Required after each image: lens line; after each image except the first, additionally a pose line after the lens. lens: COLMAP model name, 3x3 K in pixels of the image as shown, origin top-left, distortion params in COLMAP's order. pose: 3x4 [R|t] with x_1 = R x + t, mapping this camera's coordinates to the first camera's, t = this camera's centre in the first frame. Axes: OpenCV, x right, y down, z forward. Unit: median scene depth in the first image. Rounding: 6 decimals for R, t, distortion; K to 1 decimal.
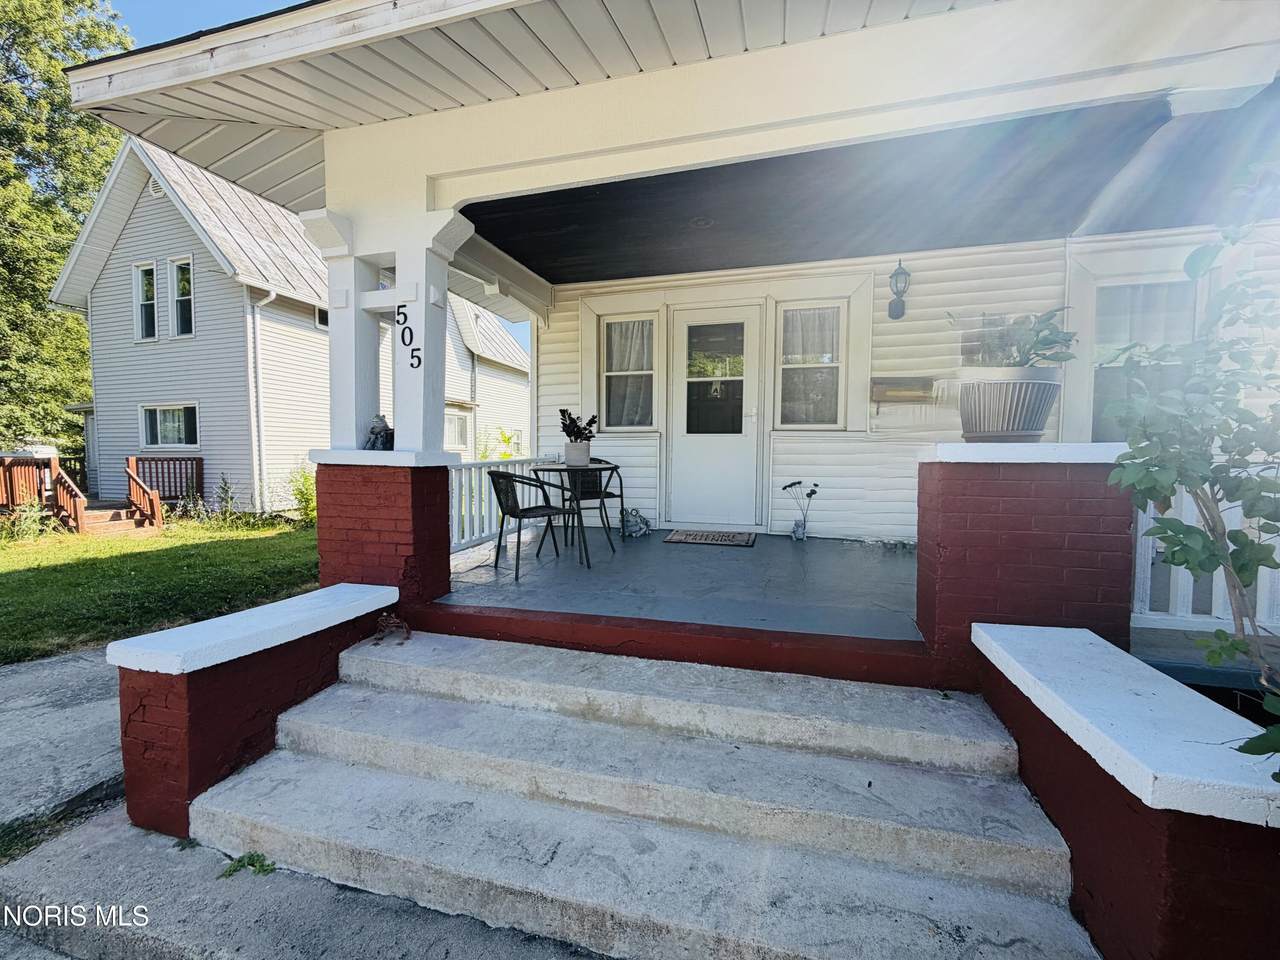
lens RADIAL K [[507.8, 0, 637.2], [0, 507.8, 479.4], [0, 0, 1]] dist [0.001767, -0.000271]
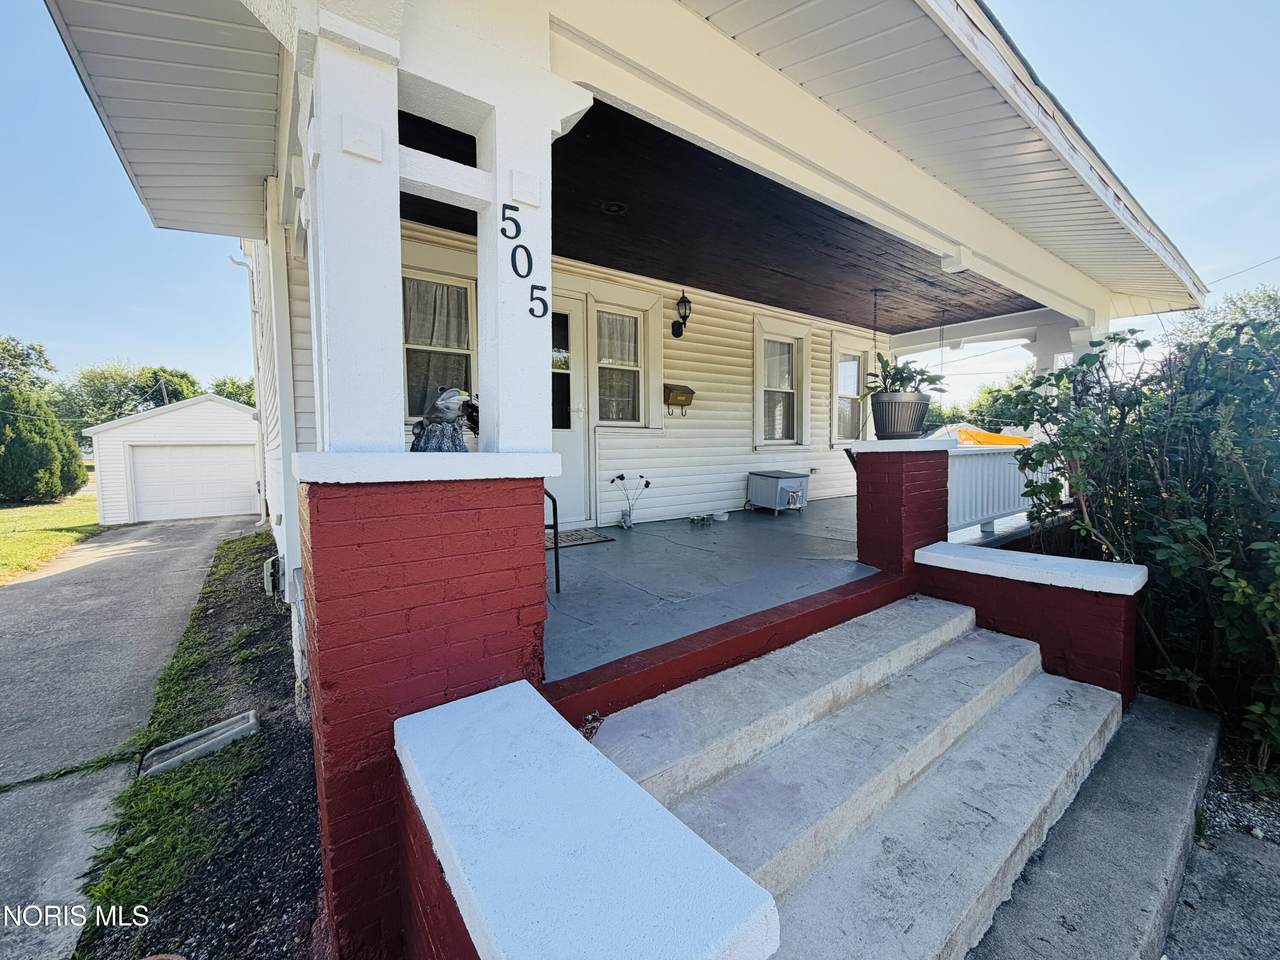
lens RADIAL K [[507.8, 0, 639.3], [0, 507.8, 478.0], [0, 0, 1]] dist [0.001767, -0.000271]
pose [[0.612142, -0.060955, 0.788395, -0.639938], [0.055986, 0.997863, 0.033680, -0.028148], [-0.788763, 0.023522, 0.614247, 0.392559]]
